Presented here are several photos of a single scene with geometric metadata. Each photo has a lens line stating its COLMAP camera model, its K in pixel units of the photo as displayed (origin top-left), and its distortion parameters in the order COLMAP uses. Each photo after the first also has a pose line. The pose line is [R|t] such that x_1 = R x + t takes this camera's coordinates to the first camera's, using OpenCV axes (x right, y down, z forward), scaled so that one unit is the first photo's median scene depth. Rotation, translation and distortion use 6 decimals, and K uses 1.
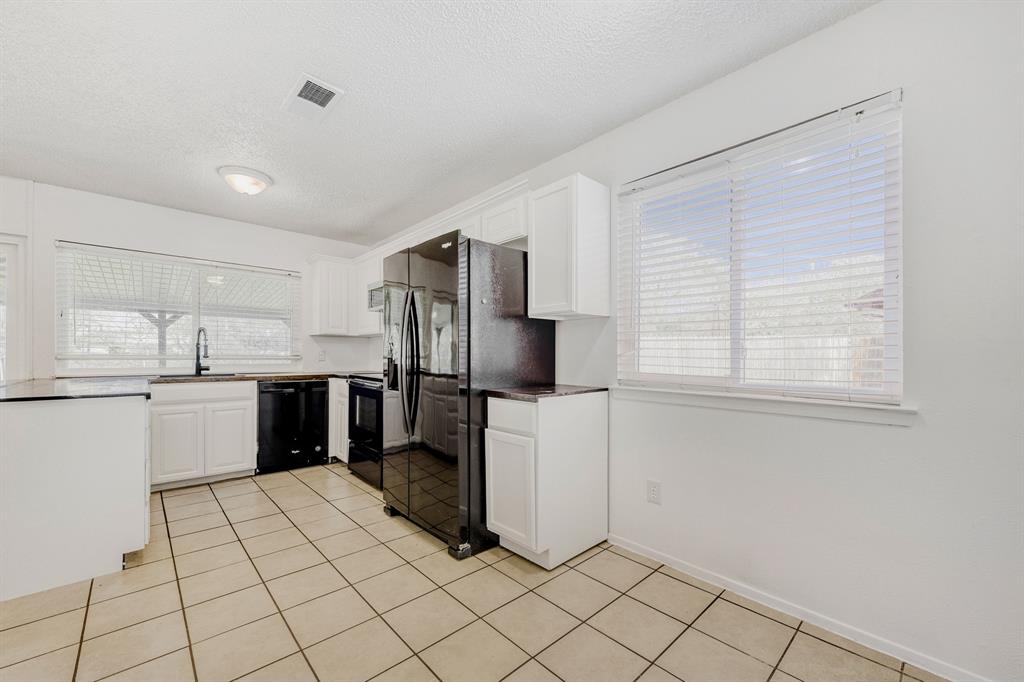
lens RADIAL K [[408.3, 0, 514.0], [0, 408.3, 356.1], [0, 0, 1]] dist [0.000913, -0.000144]
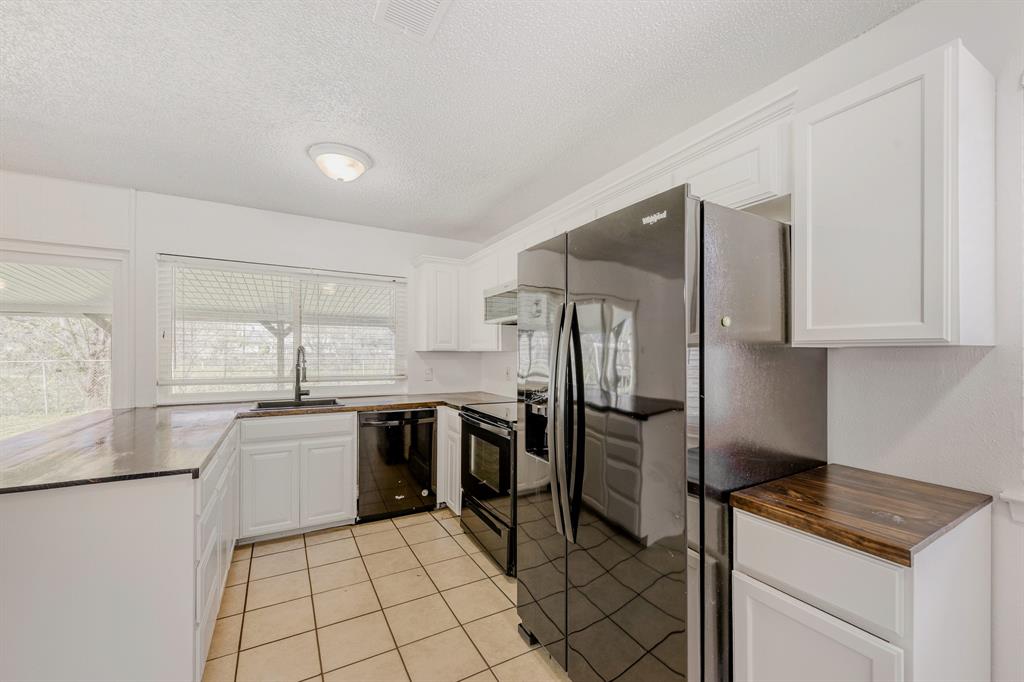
lens RADIAL K [[405.6, 0, 511.7], [0, 405.6, 353.4], [0, 0, 1]] dist [-0.000010, -0.000021]
pose [[0.974006, 0.002093, -0.226512, -0.135574], [-0.001818, 0.999997, 0.001423, -0.057392], [0.226514, -0.000974, 0.974007, 0.265617]]
